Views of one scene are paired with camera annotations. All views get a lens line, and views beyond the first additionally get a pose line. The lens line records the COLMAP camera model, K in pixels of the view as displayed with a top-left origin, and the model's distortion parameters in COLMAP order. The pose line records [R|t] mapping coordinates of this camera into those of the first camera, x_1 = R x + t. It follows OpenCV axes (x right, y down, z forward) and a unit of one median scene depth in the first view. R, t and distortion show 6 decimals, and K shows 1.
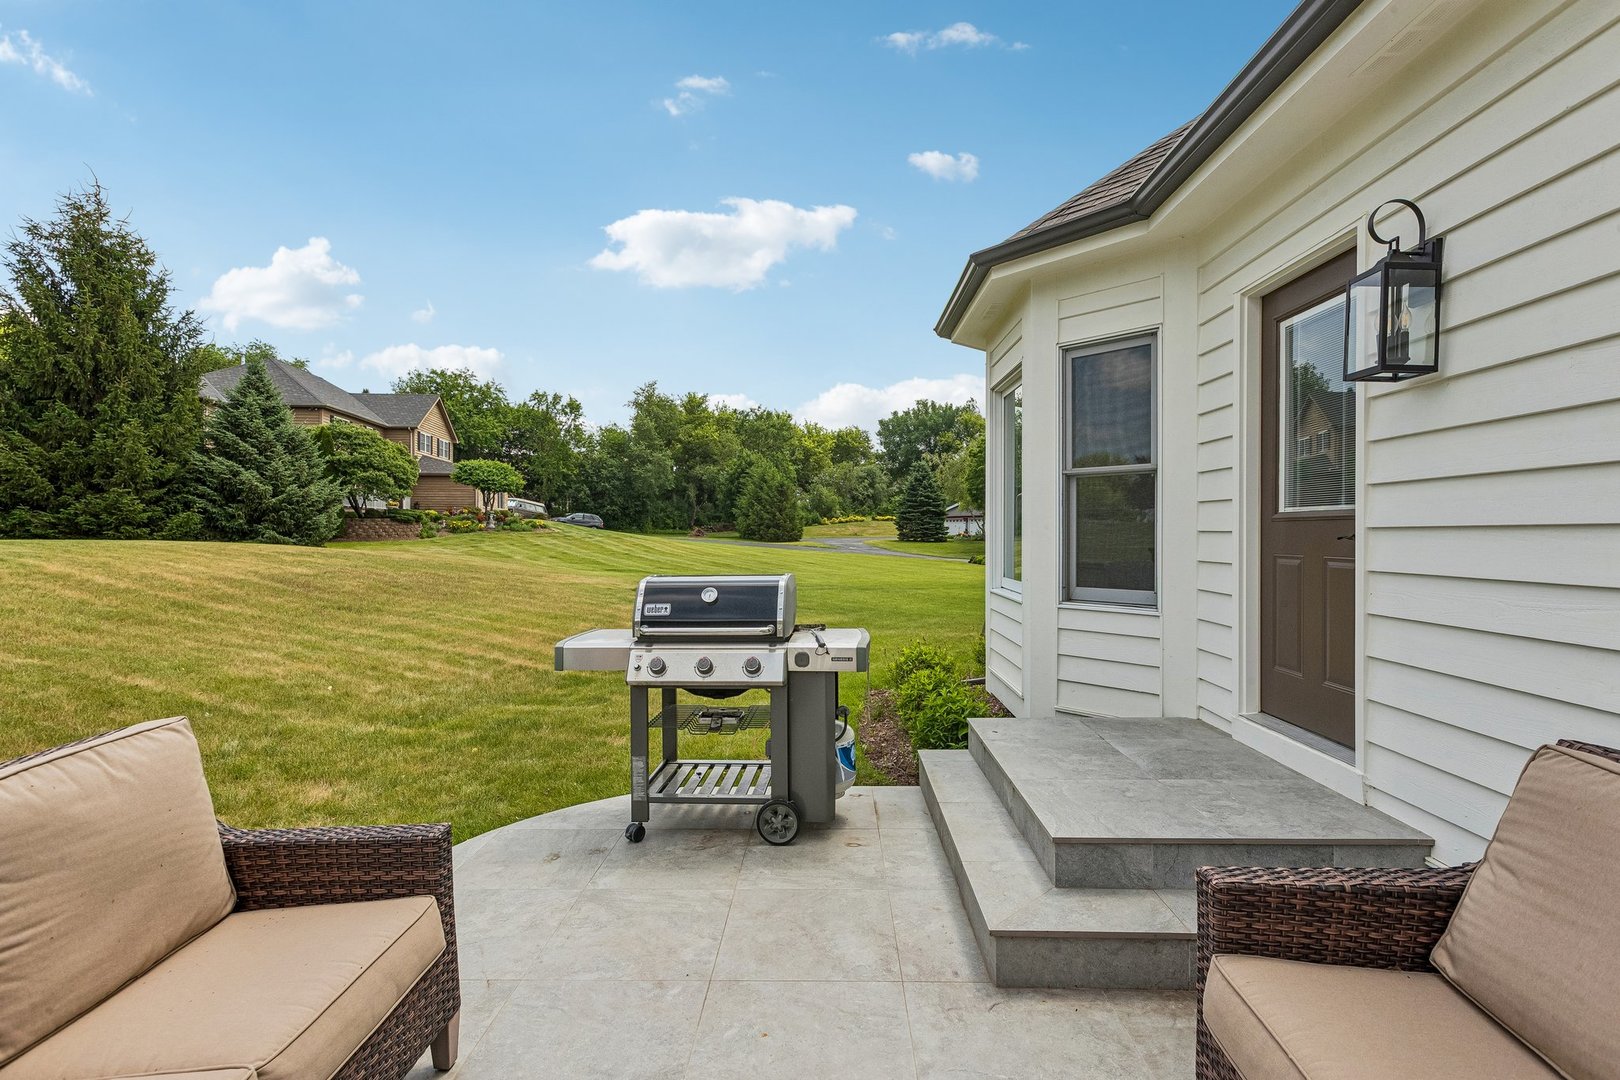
lens RADIAL K [[741.2, 0, 808.1], [0, 741.2, 543.9], [0, 0, 1]] dist [-0.017509, 0.003863]
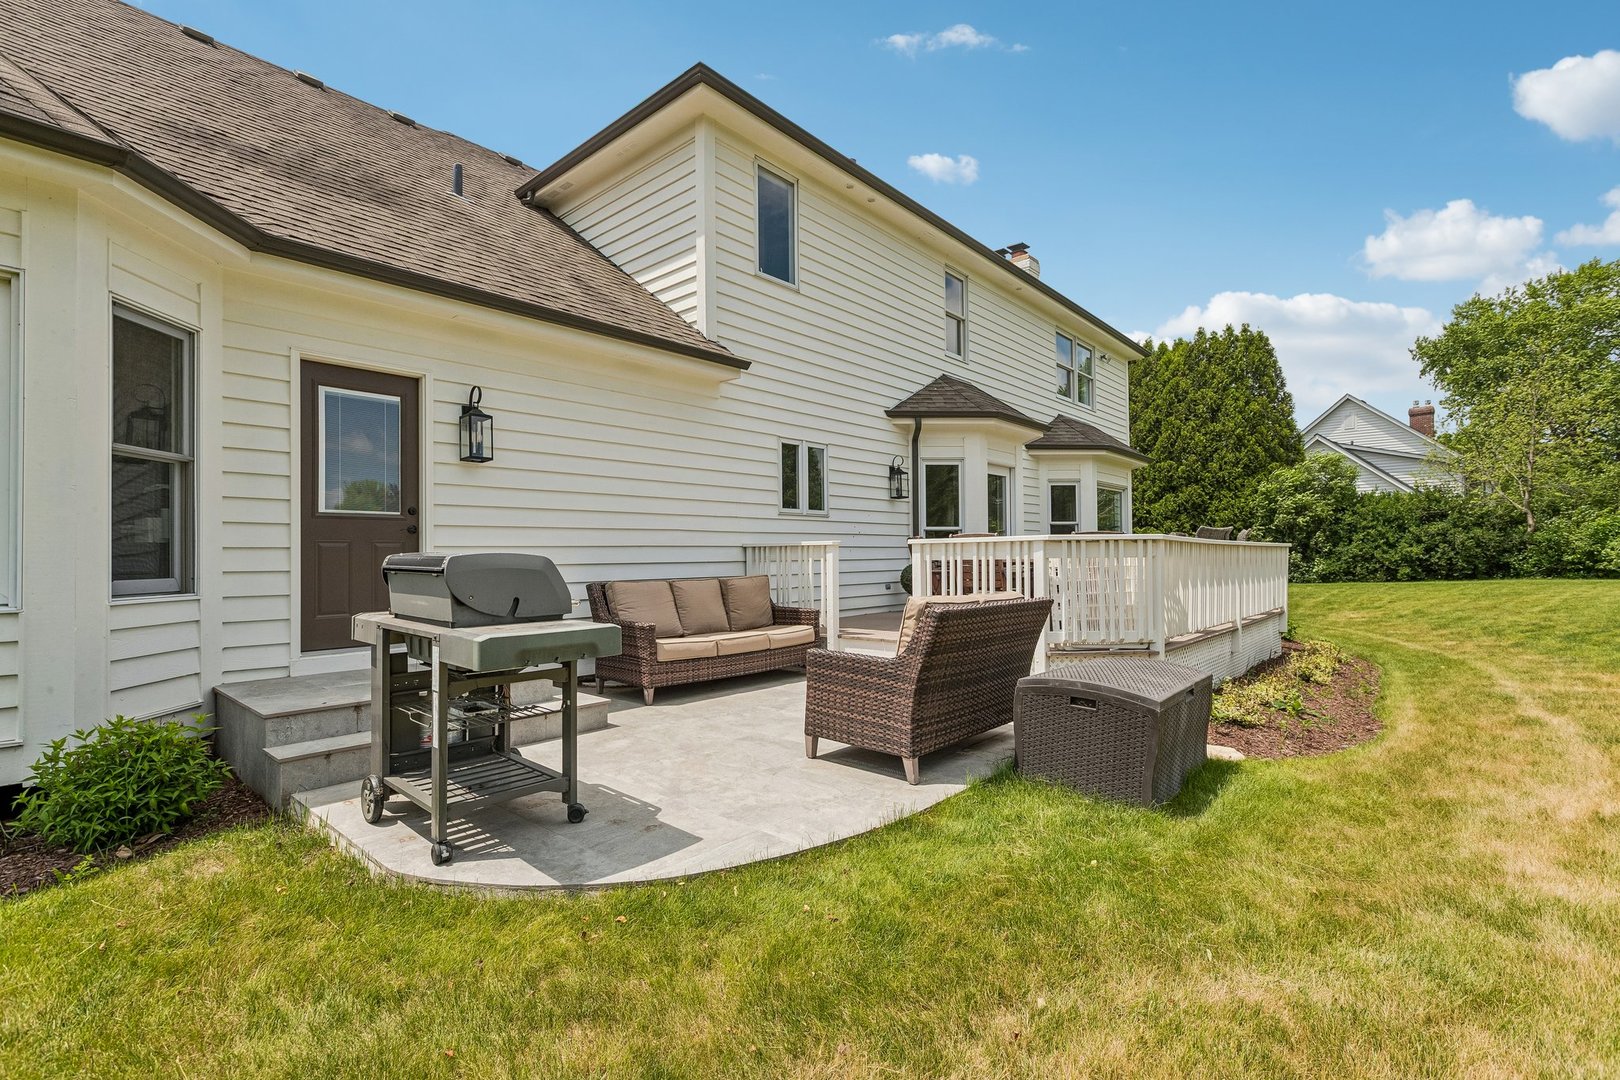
lens RADIAL K [[741.2, 0, 796.6], [0, 741.2, 546.0], [0, 0, 1]] dist [-0.017509, 0.003863]
pose [[-0.764367, 0.010373, 0.644698, -1.074785], [0.008021, 0.999946, -0.006578, 0.044157], [-0.644732, 0.000143, -0.764409, 1.535674]]
